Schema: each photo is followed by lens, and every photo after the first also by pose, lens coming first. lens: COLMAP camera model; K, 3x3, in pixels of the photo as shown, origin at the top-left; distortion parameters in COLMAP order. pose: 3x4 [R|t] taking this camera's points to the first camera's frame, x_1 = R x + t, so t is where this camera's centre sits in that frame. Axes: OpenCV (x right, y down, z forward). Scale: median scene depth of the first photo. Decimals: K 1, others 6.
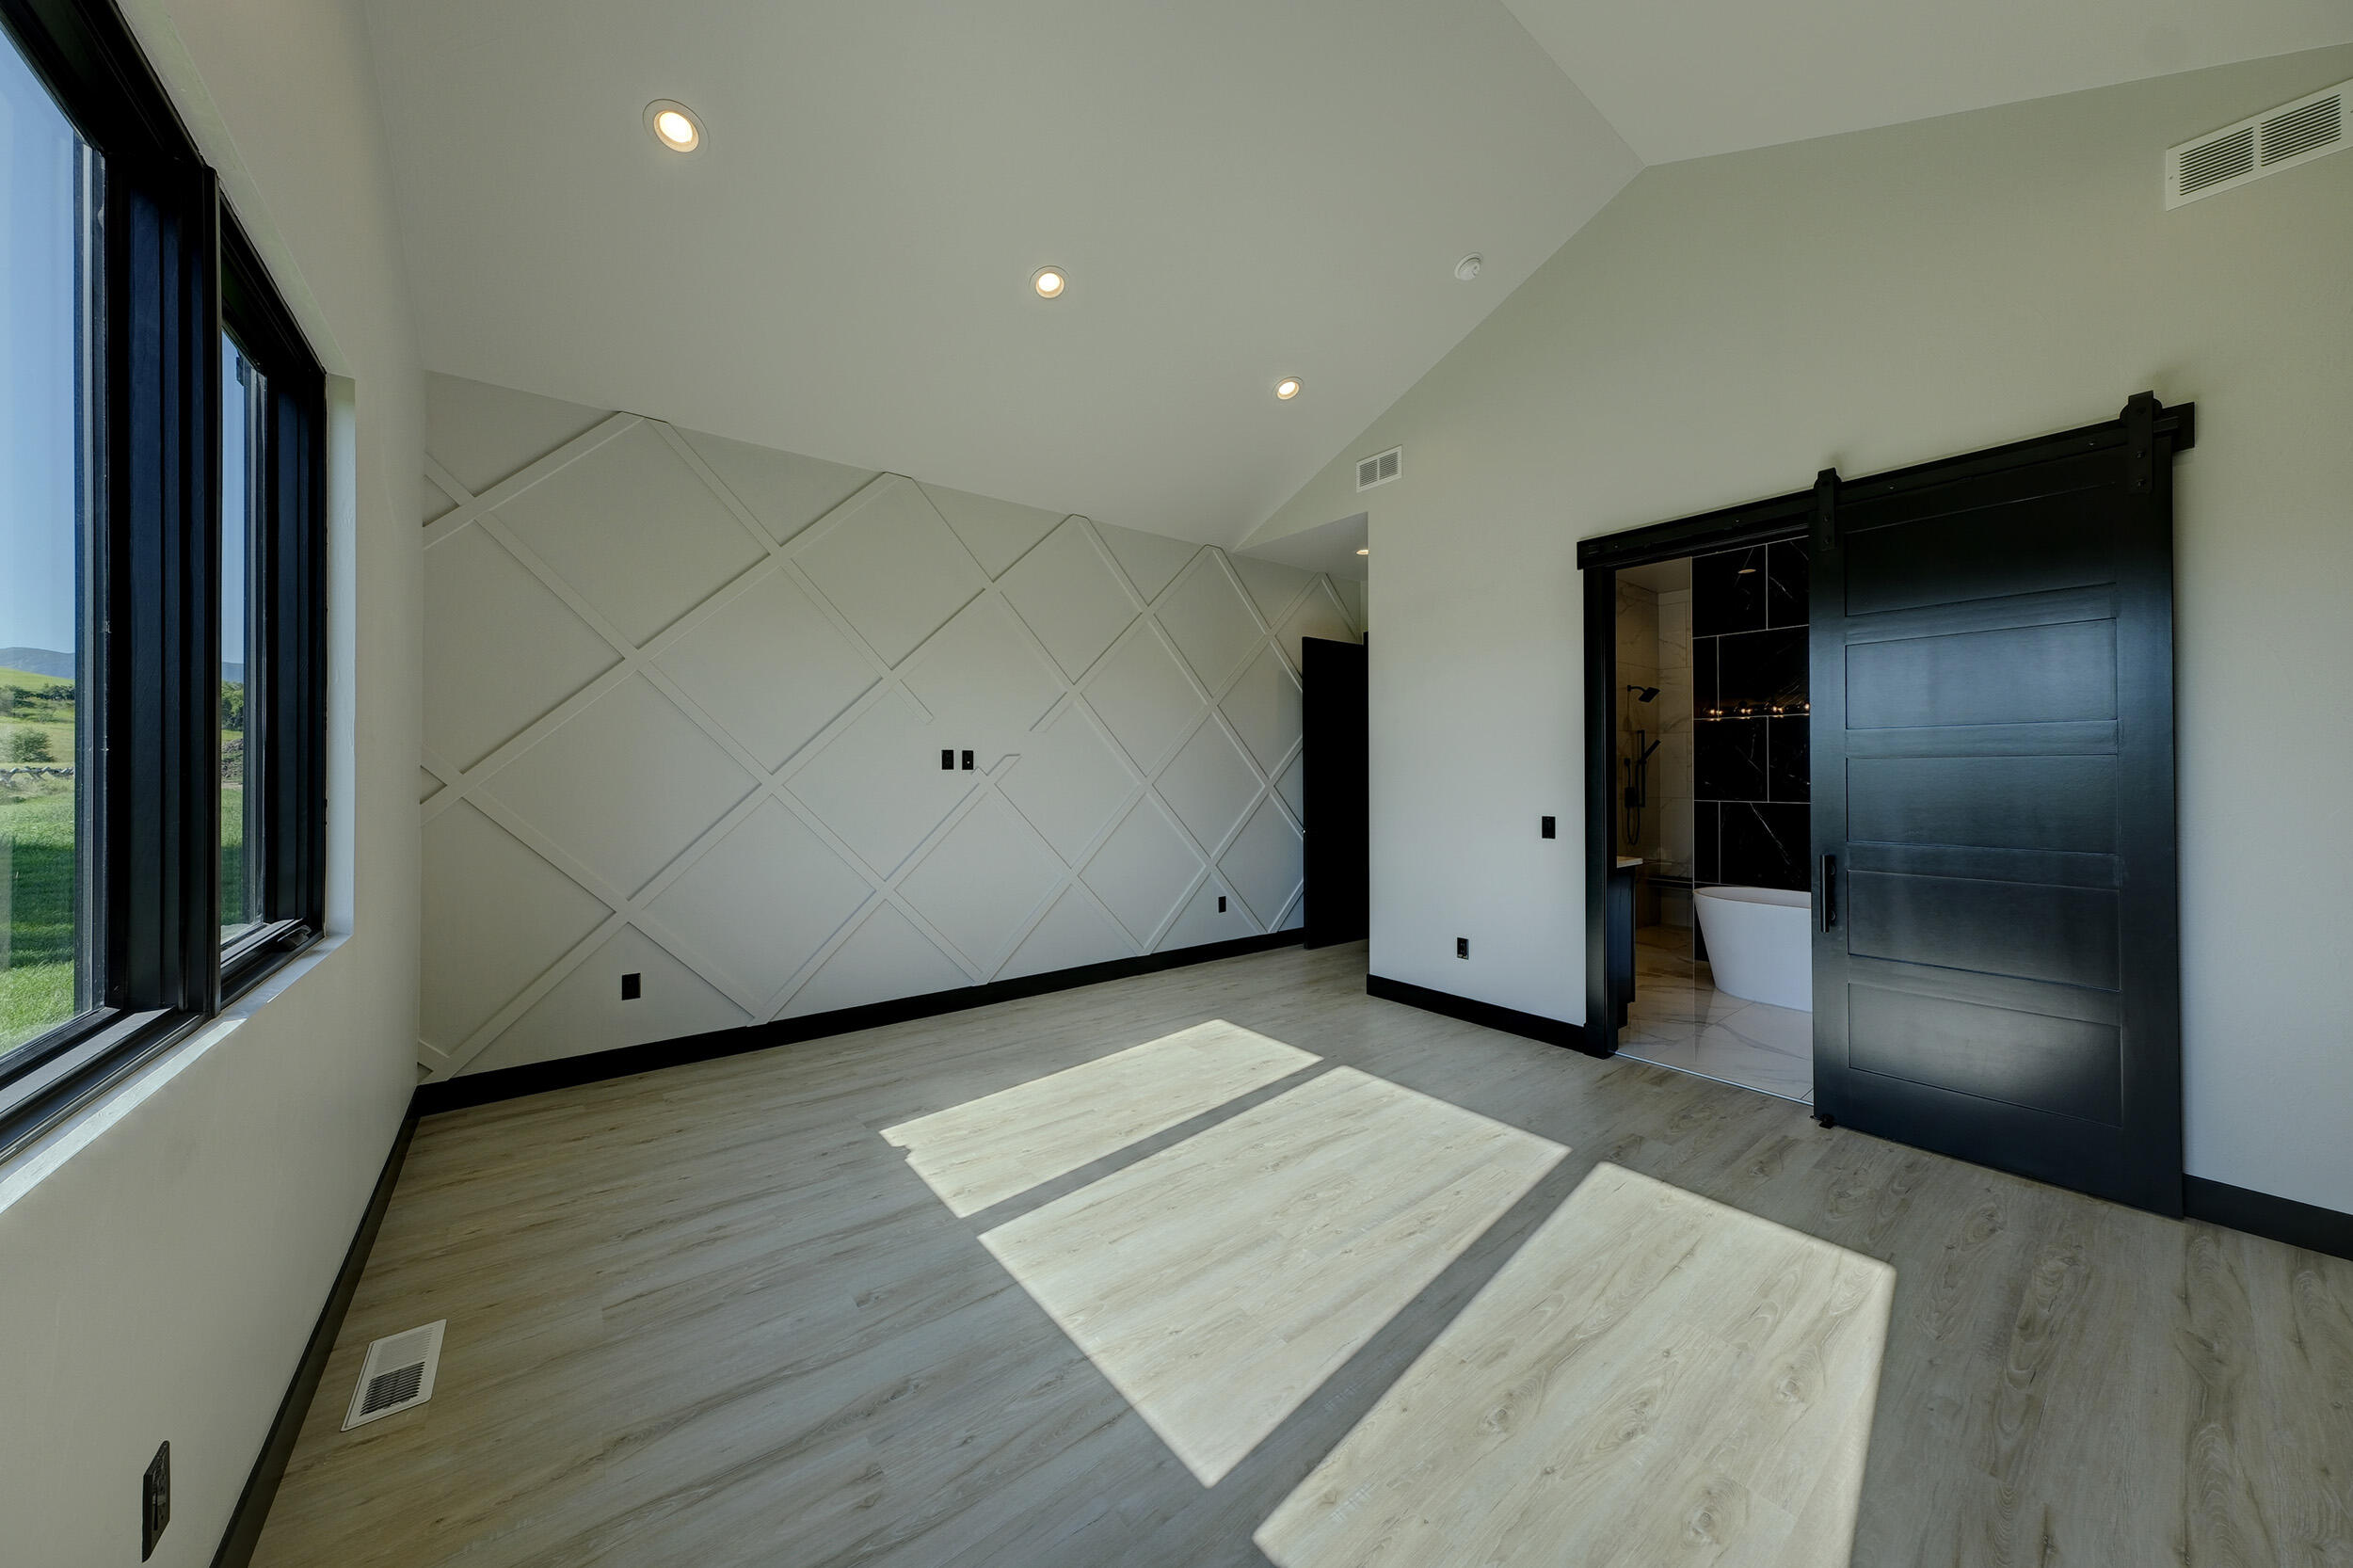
lens RADIAL K [[795.9, 0, 1173.2], [0, 795.9, 782.2], [0, 0, 1]] dist [-0.002457, 0.001195]
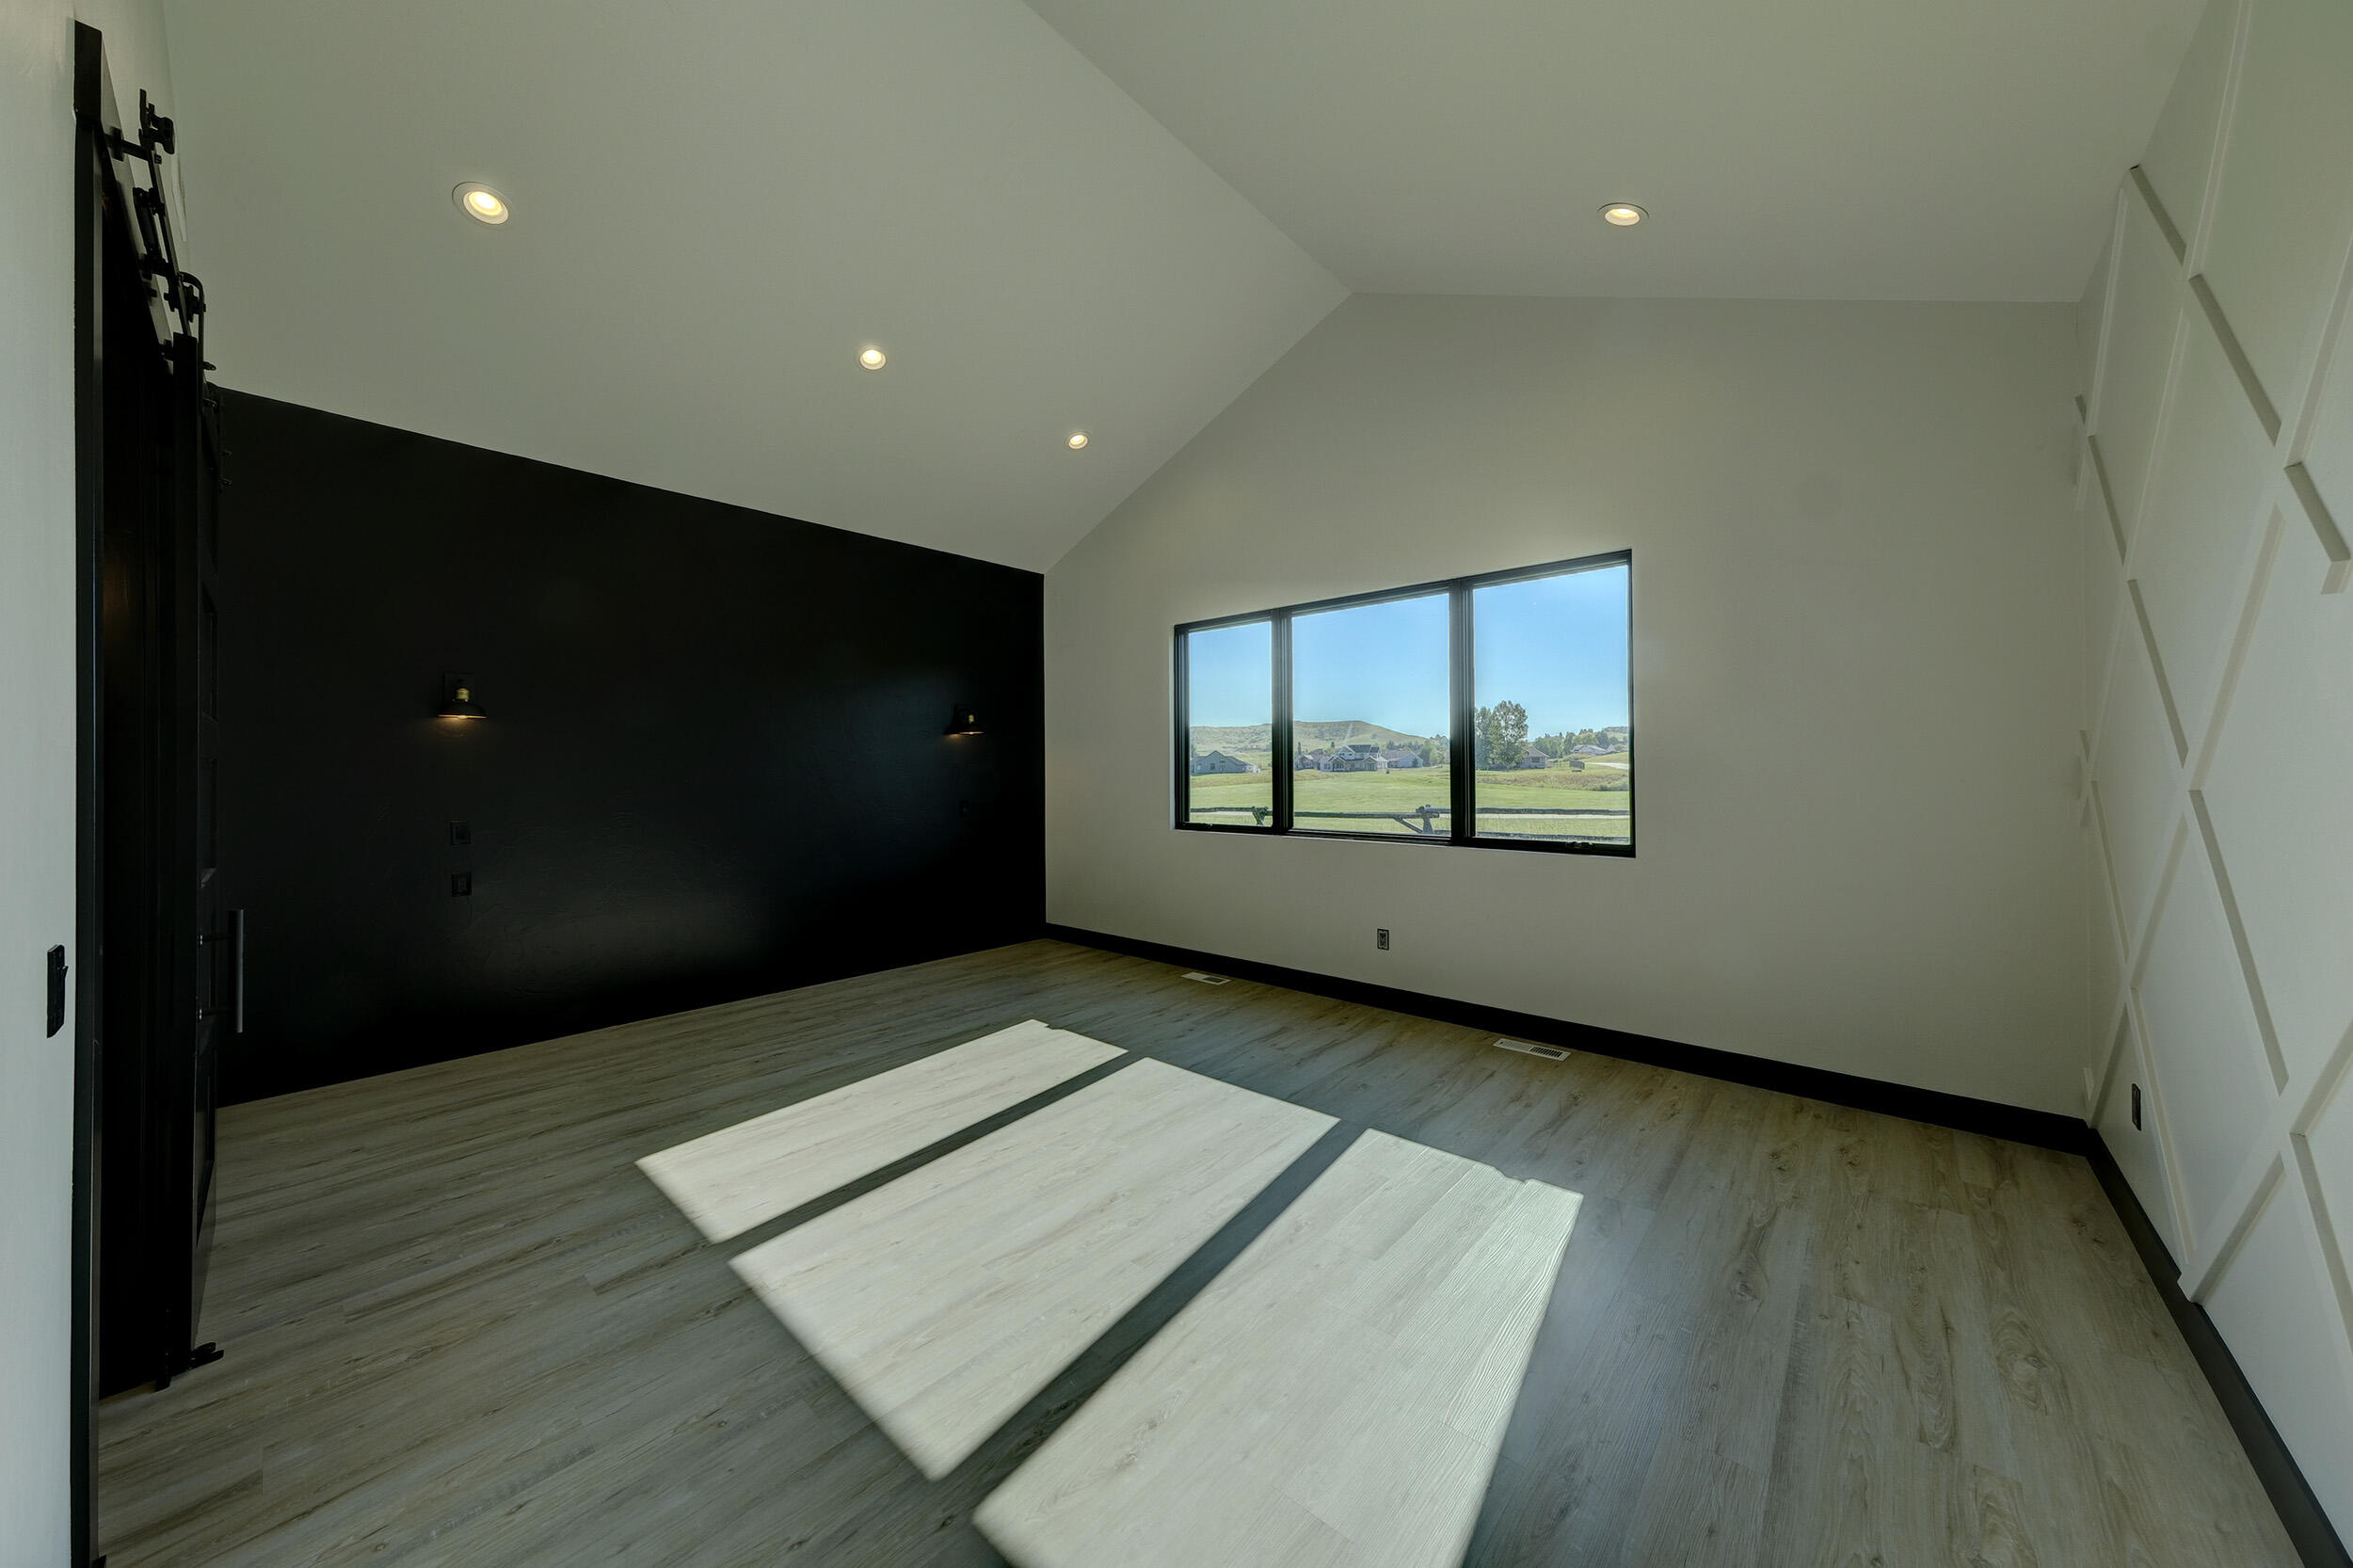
lens RADIAL K [[795.9, 0, 1180.0], [0, 795.9, 760.9], [0, 0, 1]] dist [-0.002457, 0.001195]
pose [[-0.982860, 0.005538, -0.184269, 0.238848], [0.005655, 0.999984, -0.000106, -0.025469], [0.184266, -0.001147, -0.982876, 2.082339]]
